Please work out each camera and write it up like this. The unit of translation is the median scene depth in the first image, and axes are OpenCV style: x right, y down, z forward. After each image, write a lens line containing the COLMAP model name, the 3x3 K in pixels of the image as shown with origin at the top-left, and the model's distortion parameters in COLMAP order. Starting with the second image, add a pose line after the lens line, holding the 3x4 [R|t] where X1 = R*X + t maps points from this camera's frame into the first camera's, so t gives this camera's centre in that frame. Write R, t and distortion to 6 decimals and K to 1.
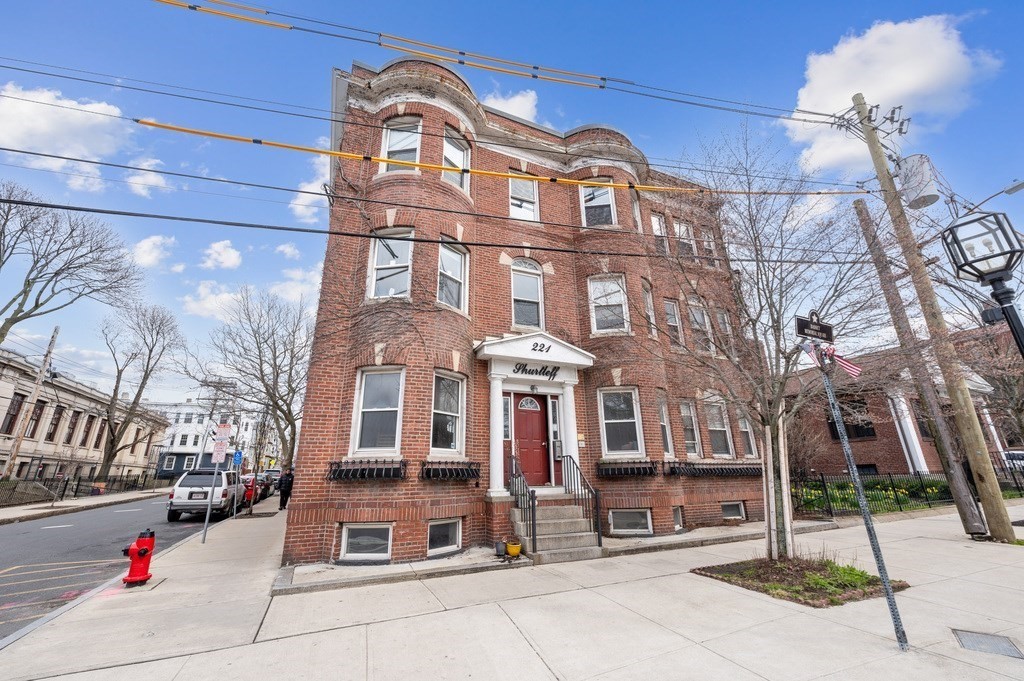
lens RADIAL K [[398.1, 0, 512.0], [0, 398.1, 340.5], [0, 0, 1]] dist [-0.000638, -0.000254]
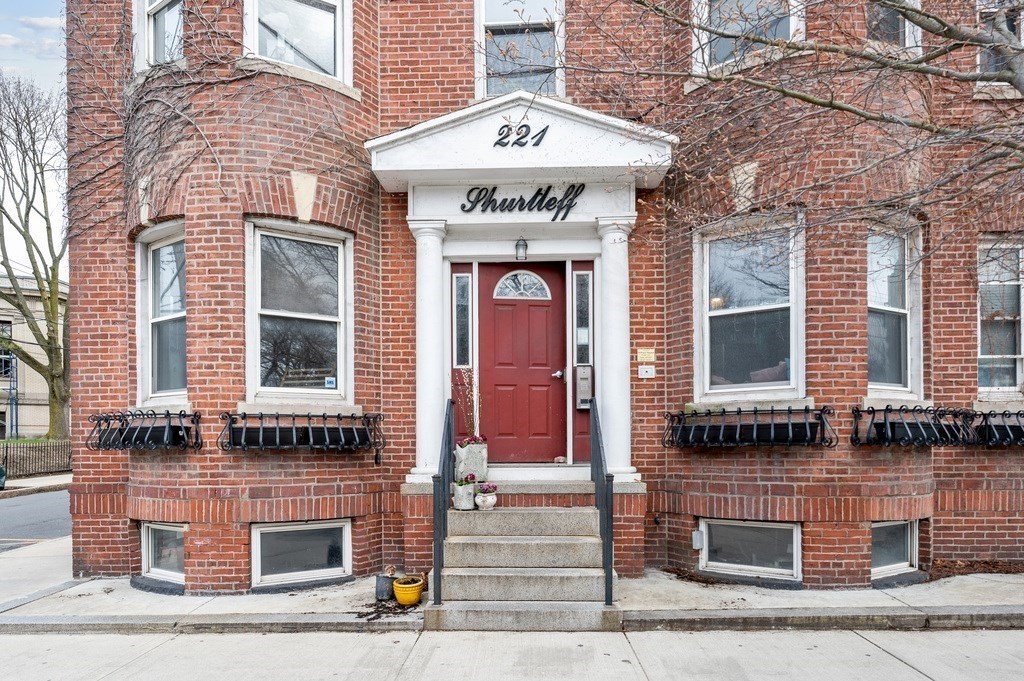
lens RADIAL K [[578.1, 0, 561.3], [0, 578.1, 442.0], [0, 0, 1]] dist [-0.000594, -0.001621]
pose [[0.912036, 0.009126, -0.410008, 0.351594], [0.127206, 0.944149, 0.303975, 0.137044], [0.389882, -0.329392, 0.859938, 0.426314]]
